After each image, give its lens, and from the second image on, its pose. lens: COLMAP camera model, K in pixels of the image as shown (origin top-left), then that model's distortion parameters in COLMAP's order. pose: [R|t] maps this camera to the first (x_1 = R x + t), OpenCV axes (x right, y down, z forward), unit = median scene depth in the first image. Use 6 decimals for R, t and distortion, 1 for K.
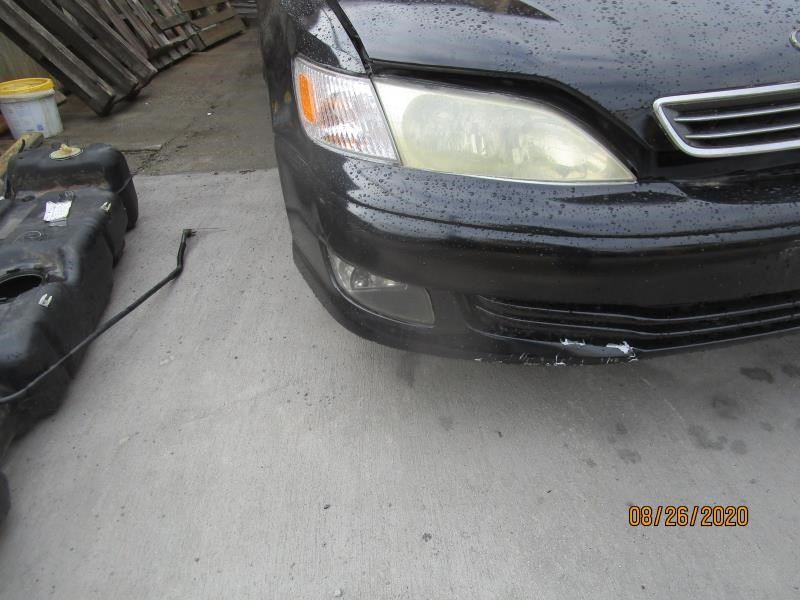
lens RADIAL K [[565.8, 0, 395.5], [0, 565.8, 295.9], [0, 0, 1]] dist [-0.034236, 0.014887]
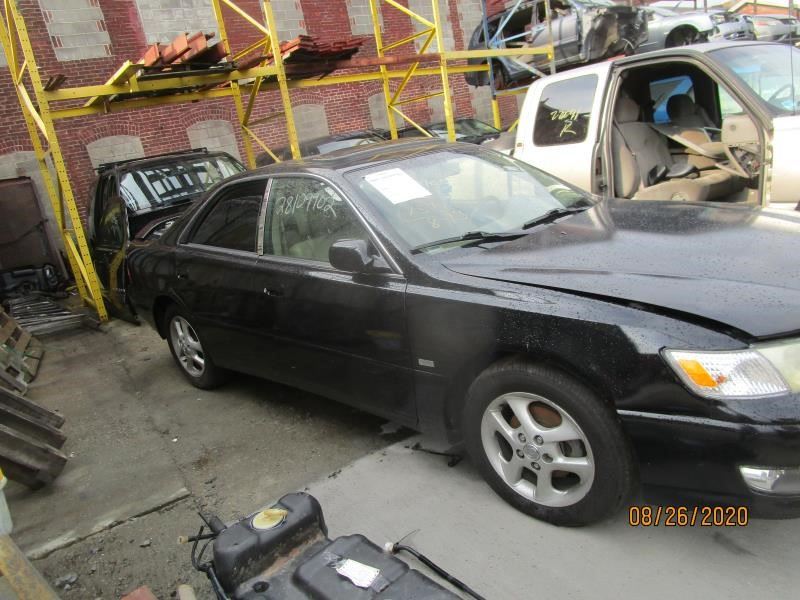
lens RADIAL K [[565.8, 0, 395.5], [0, 565.8, 295.9], [0, 0, 1]] dist [-0.034236, 0.014887]
pose [[0.818825, -0.223582, 0.528713, -0.902431], [0.407807, 0.874775, -0.261652, -0.273938], [-0.404004, 0.429860, 0.807466, 0.025329]]
